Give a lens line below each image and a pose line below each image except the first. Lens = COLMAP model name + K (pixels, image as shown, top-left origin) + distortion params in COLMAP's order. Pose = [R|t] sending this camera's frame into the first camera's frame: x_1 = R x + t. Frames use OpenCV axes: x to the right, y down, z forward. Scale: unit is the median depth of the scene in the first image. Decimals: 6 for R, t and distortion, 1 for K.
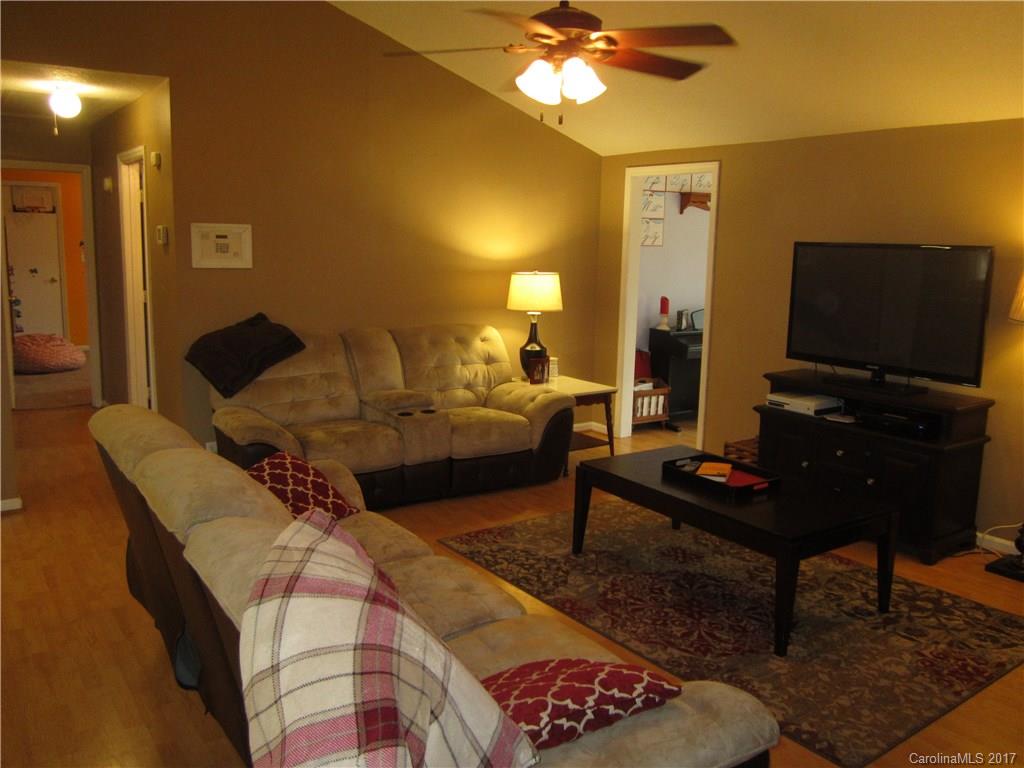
lens RADIAL K [[845.3, 0, 512.0], [0, 845.3, 384.0], [0, 0, 1]] dist [-0.034302, -0.002641]
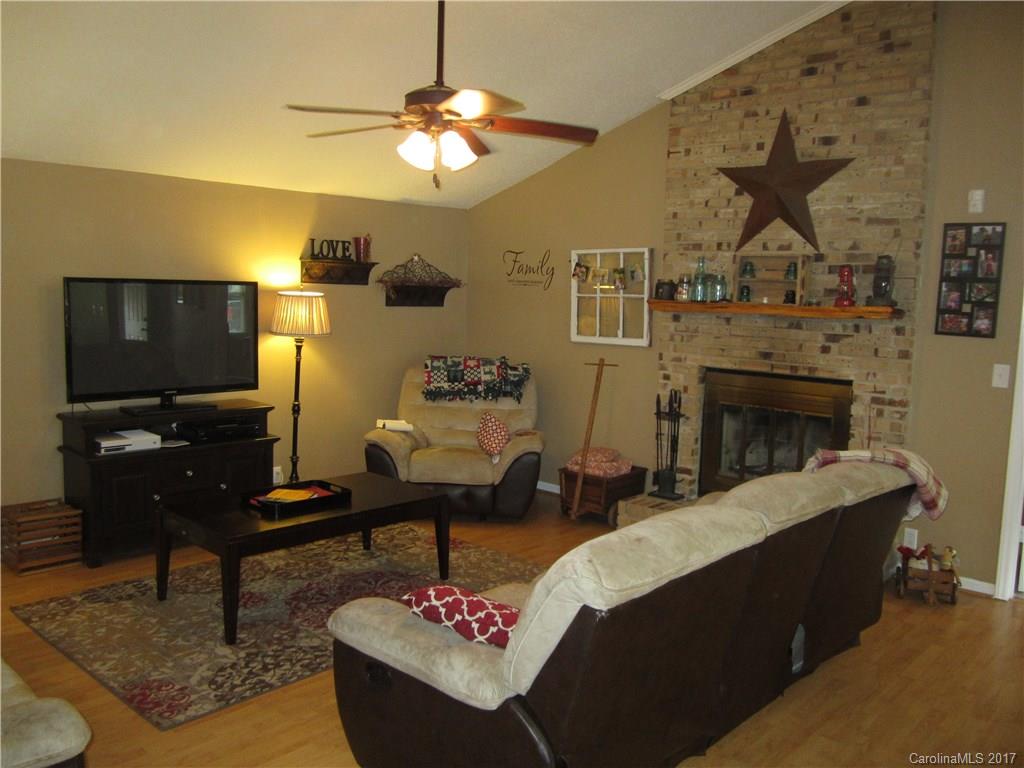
lens RADIAL K [[848.0, 0, 510.4], [0, 848.0, 389.9], [0, 0, 1]] dist [-0.034707, -0.012287]
pose [[-0.204136, -0.143649, 0.968346, -0.683399], [0.133740, 0.975808, 0.172950, -0.144922], [-0.969764, 0.164812, -0.179986, 0.725228]]
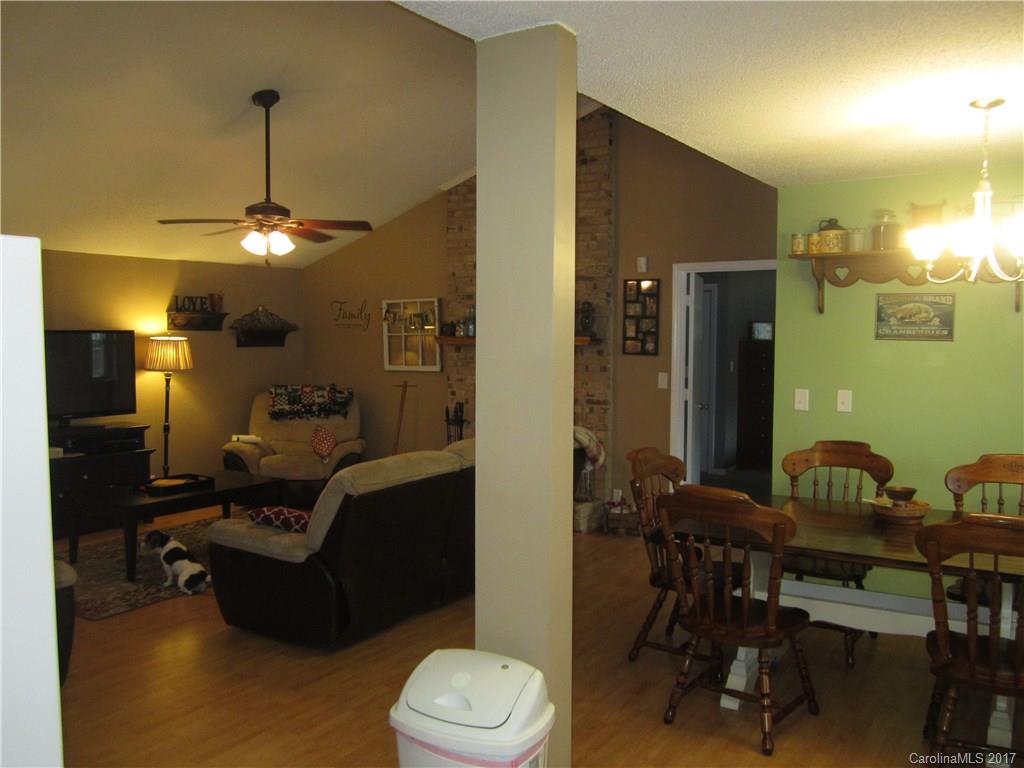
lens RADIAL K [[848.0, 0, 510.4], [0, 848.0, 389.9], [0, 0, 1]] dist [-0.034707, -0.012287]
pose [[-0.363575, -0.088379, 0.927363, -1.094530], [0.145179, 0.977951, 0.150118, -0.158863], [-0.920183, 0.189213, -0.342728, 0.744924]]
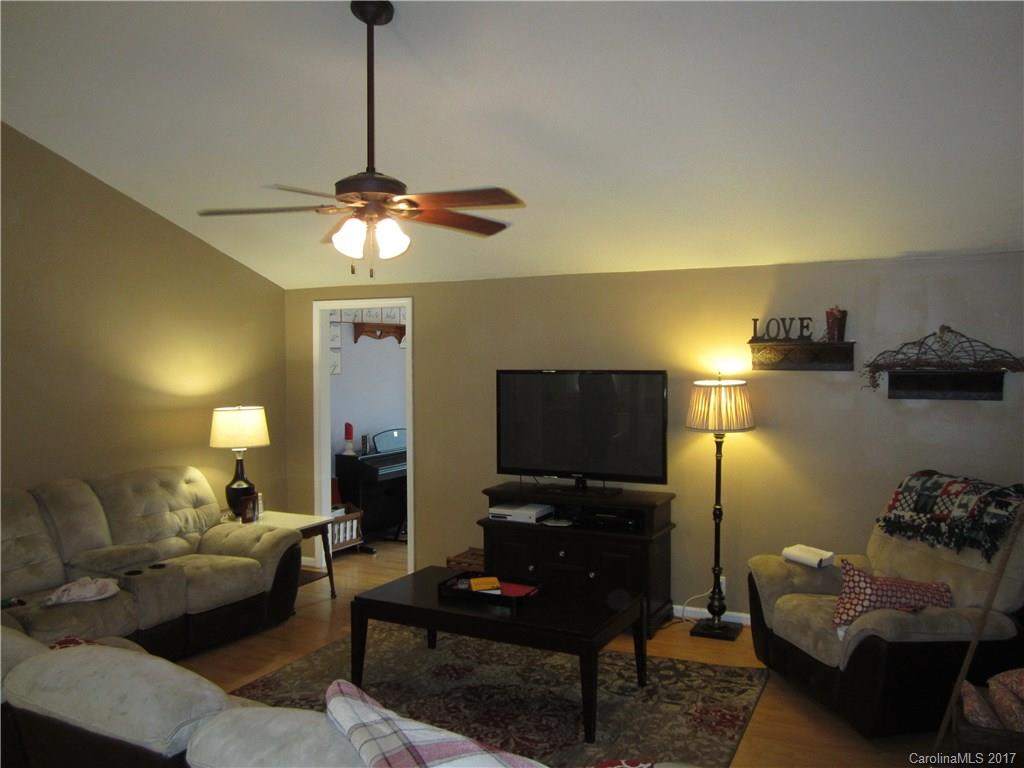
lens RADIAL K [[848.0, 0, 510.4], [0, 848.0, 389.9], [0, 0, 1]] dist [-0.034707, -0.012287]
pose [[0.881950, -0.042507, 0.469422, -0.185552], [0.102657, 0.989340, -0.103284, -0.023898], [-0.460028, 0.139281, 0.876912, -0.000174]]
